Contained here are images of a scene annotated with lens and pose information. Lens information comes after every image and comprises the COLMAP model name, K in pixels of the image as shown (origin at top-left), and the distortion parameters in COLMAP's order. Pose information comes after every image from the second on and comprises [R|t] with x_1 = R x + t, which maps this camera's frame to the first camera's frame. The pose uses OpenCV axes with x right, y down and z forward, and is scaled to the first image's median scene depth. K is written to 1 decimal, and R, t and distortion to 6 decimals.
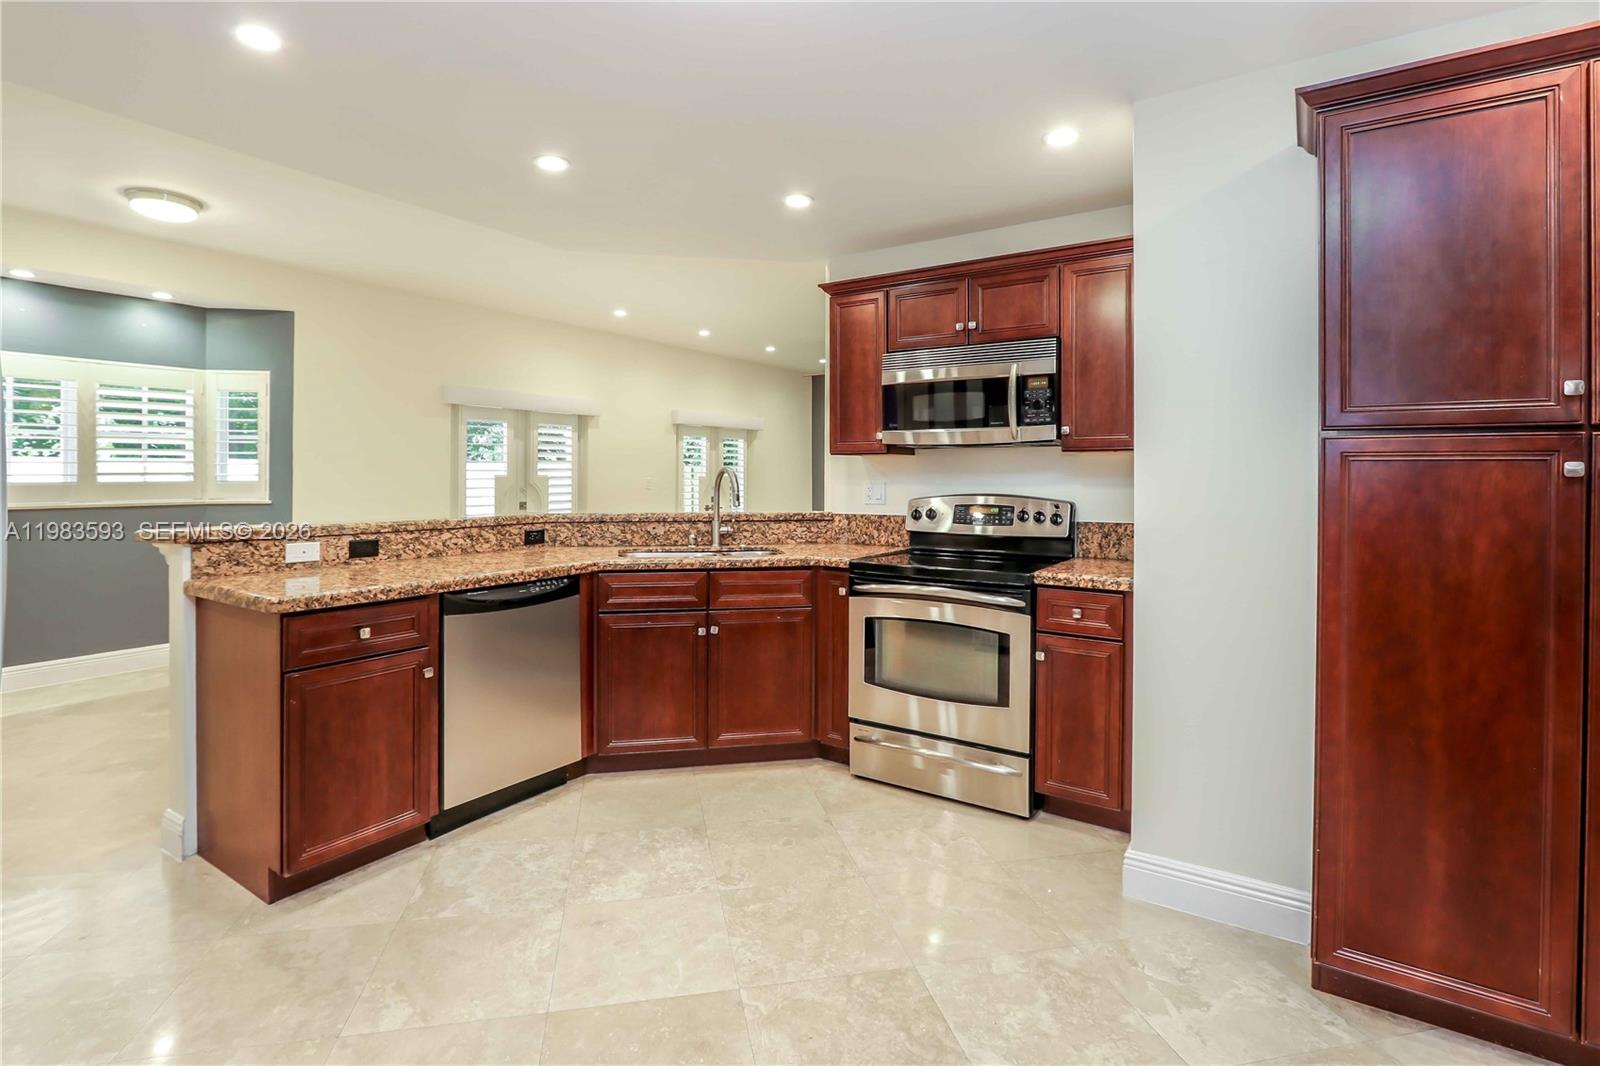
lens RADIAL K [[767.6, 0, 784.3], [0, 767.6, 473.9], [0, 0, 1]] dist [-0.022910, 0.001137]
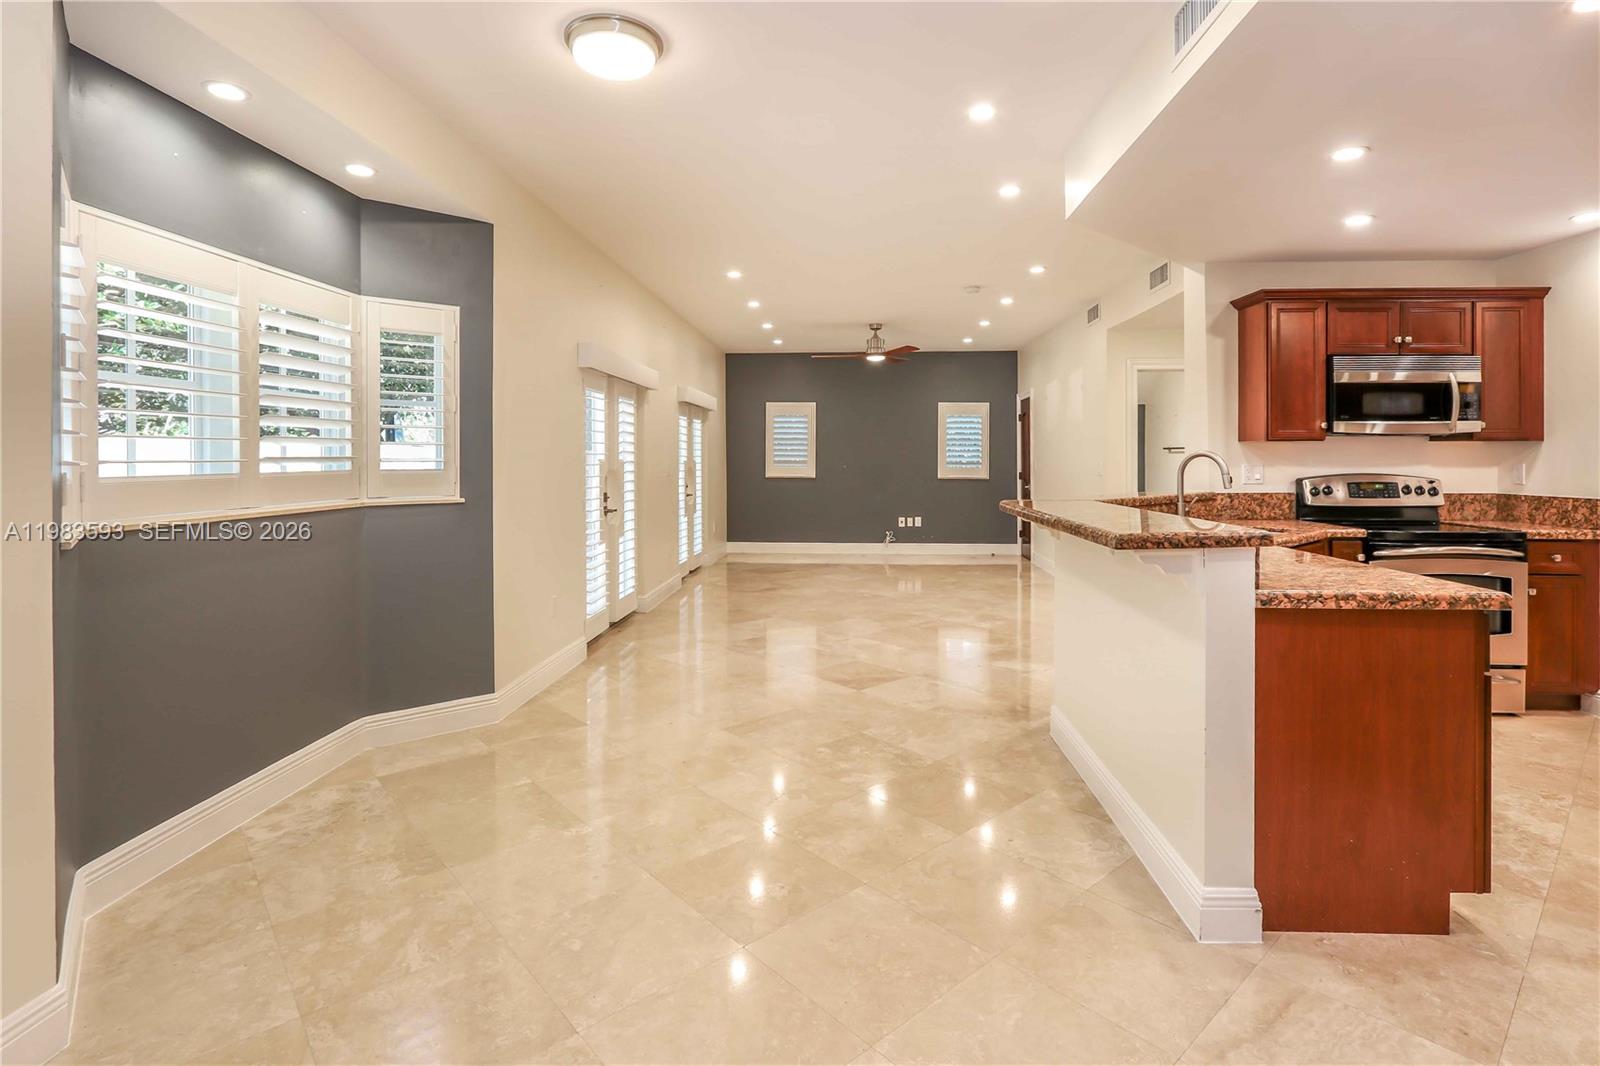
lens RADIAL K [[768.0, 0, 785.8], [0, 768.0, 459.7], [0, 0, 1]] dist [-0.015016, 0.000796]
pose [[0.864625, -0.003096, 0.502408, -1.265701], [0.000803, 0.999988, 0.004779, -0.003359], [-0.502417, -0.003728, 0.864617, 0.429846]]
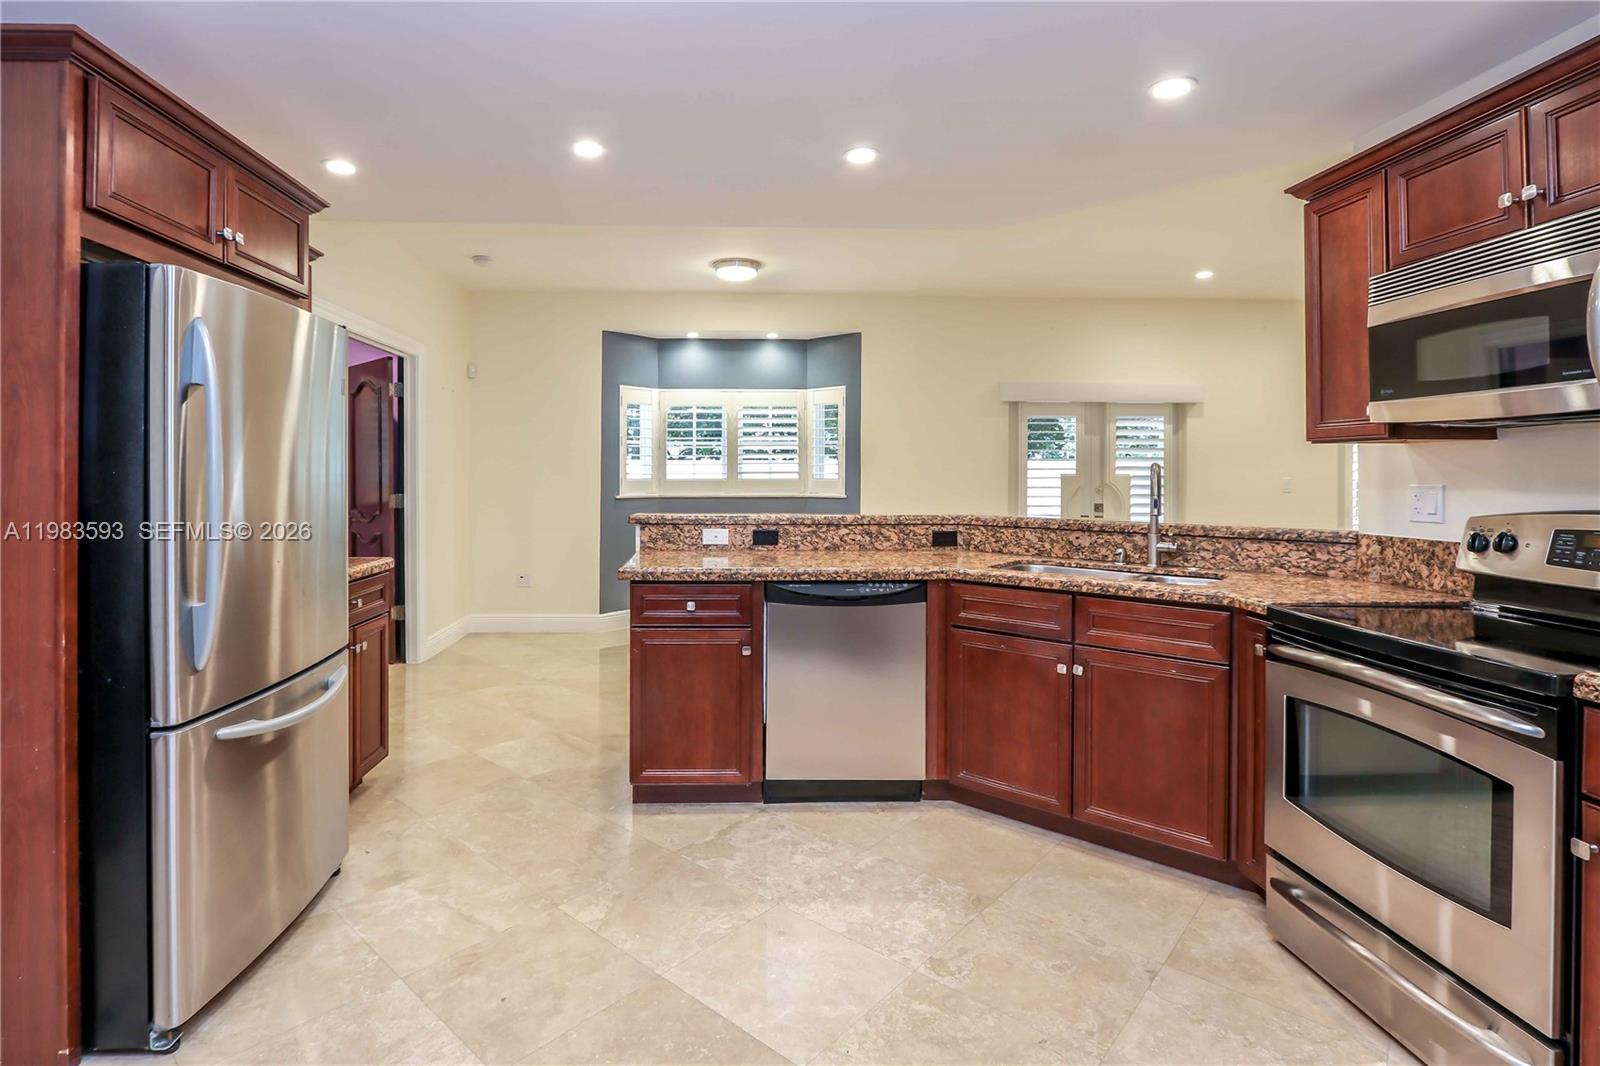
lens RADIAL K [[785.9, 0, 735.1], [0, 785.9, 467.3], [0, 0, 1]] dist [-0.024970, 0.002061]
pose [[0.579435, -0.006564, -0.814992, 0.353794], [0.001140, 0.999973, -0.007243, 0.000069], [0.815018, 0.003267, 0.579427, 0.242686]]
